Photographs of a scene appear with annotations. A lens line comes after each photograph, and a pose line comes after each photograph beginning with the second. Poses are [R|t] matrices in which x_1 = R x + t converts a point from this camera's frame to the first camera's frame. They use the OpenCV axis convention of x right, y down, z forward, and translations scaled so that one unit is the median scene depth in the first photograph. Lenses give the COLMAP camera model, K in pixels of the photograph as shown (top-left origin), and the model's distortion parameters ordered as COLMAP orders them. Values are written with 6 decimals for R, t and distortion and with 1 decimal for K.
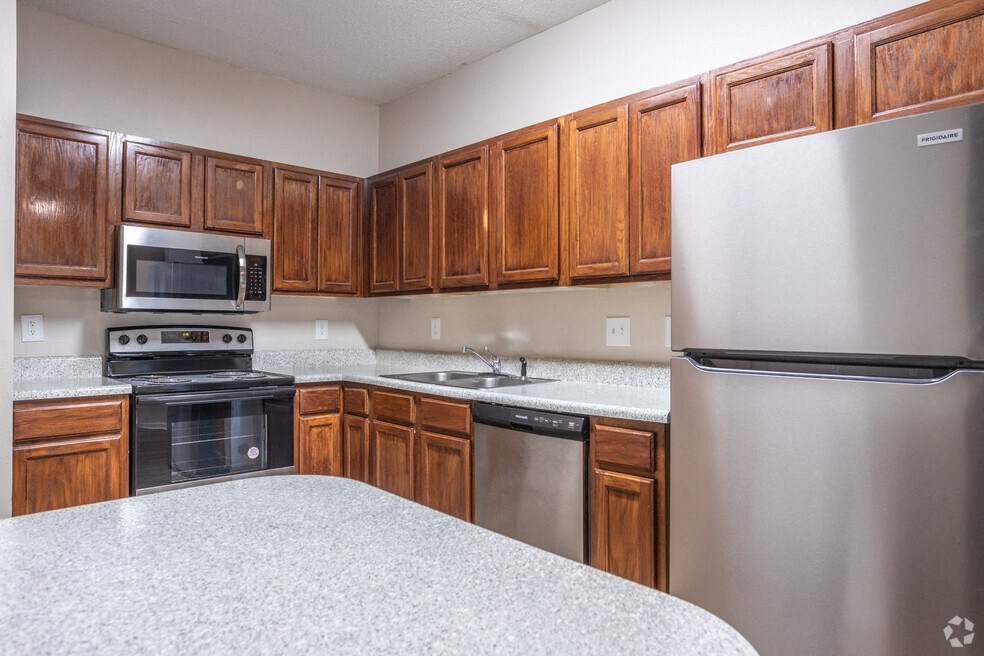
lens RADIAL K [[620.3, 0, 485.0], [0, 620.3, 320.7], [0, 0, 1]] dist [-0.008984, 0.006043]
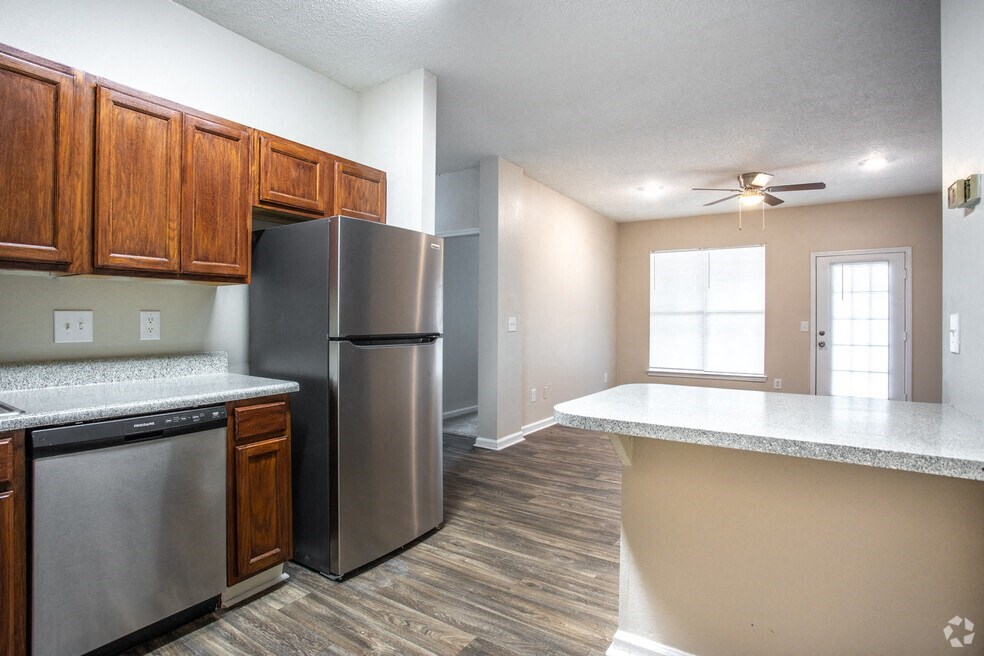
lens RADIAL K [[491.3, 0, 502.4], [0, 491.3, 319.3], [0, 0, 1]] dist [-0.037905, 0.008155]
pose [[-0.235006, -0.001447, 0.971993, -0.598743], [-0.011204, 0.999936, -0.001220, 0.000918], [-0.971929, -0.011177, -0.235007, 0.555039]]
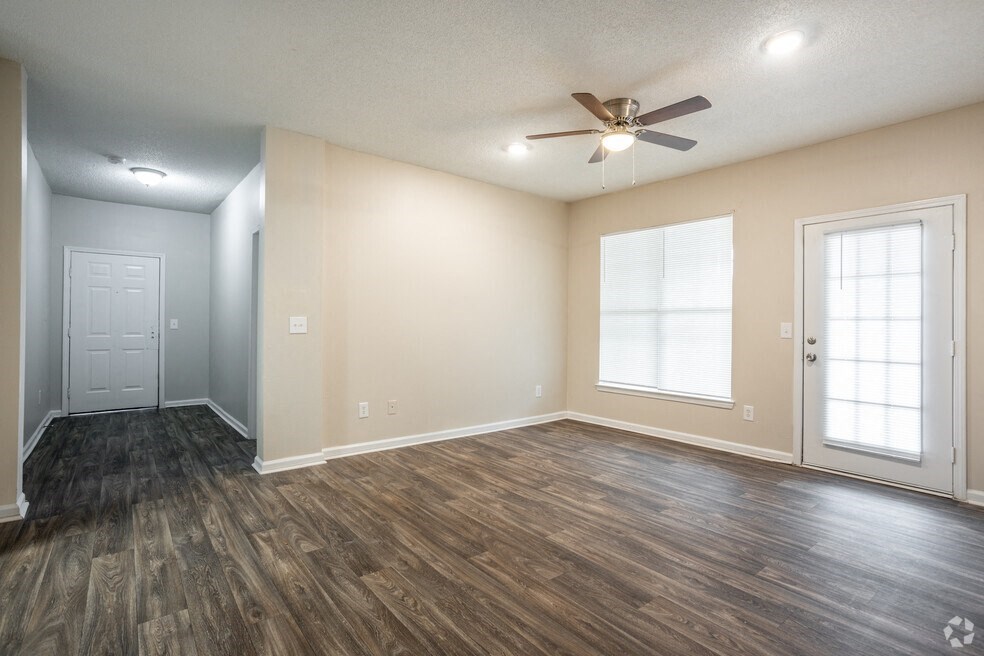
lens RADIAL K [[478.1, 0, 483.7], [0, 478.1, 315.1], [0, 0, 1]] dist [-0.029705, 0.011985]
pose [[0.083293, 0.010559, 0.996469, -0.292388], [-0.012918, 0.999871, -0.009515, -0.005387], [-0.996441, -0.012080, 0.083419, -0.495556]]
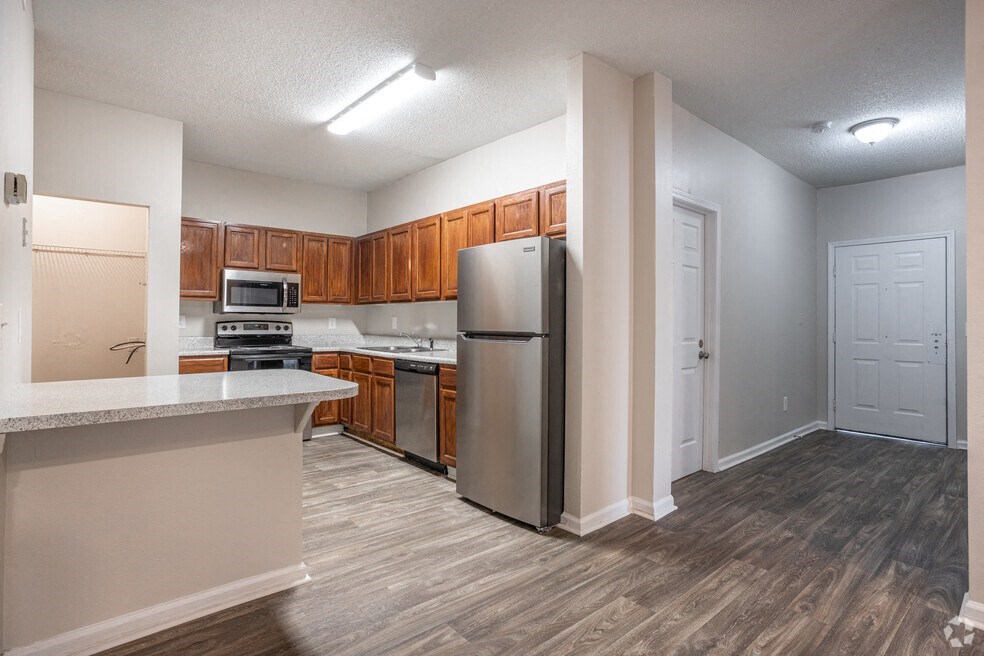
lens RADIAL K [[491.3, 0, 466.5], [0, 491.3, 319.6], [0, 0, 1]] dist [-0.037905, 0.008155]
pose [[0.998134, 0.001535, -0.061036, 0.276429], [-0.001375, 0.999996, 0.002664, -0.000295], [0.061040, -0.002575, 0.998132, -0.497414]]
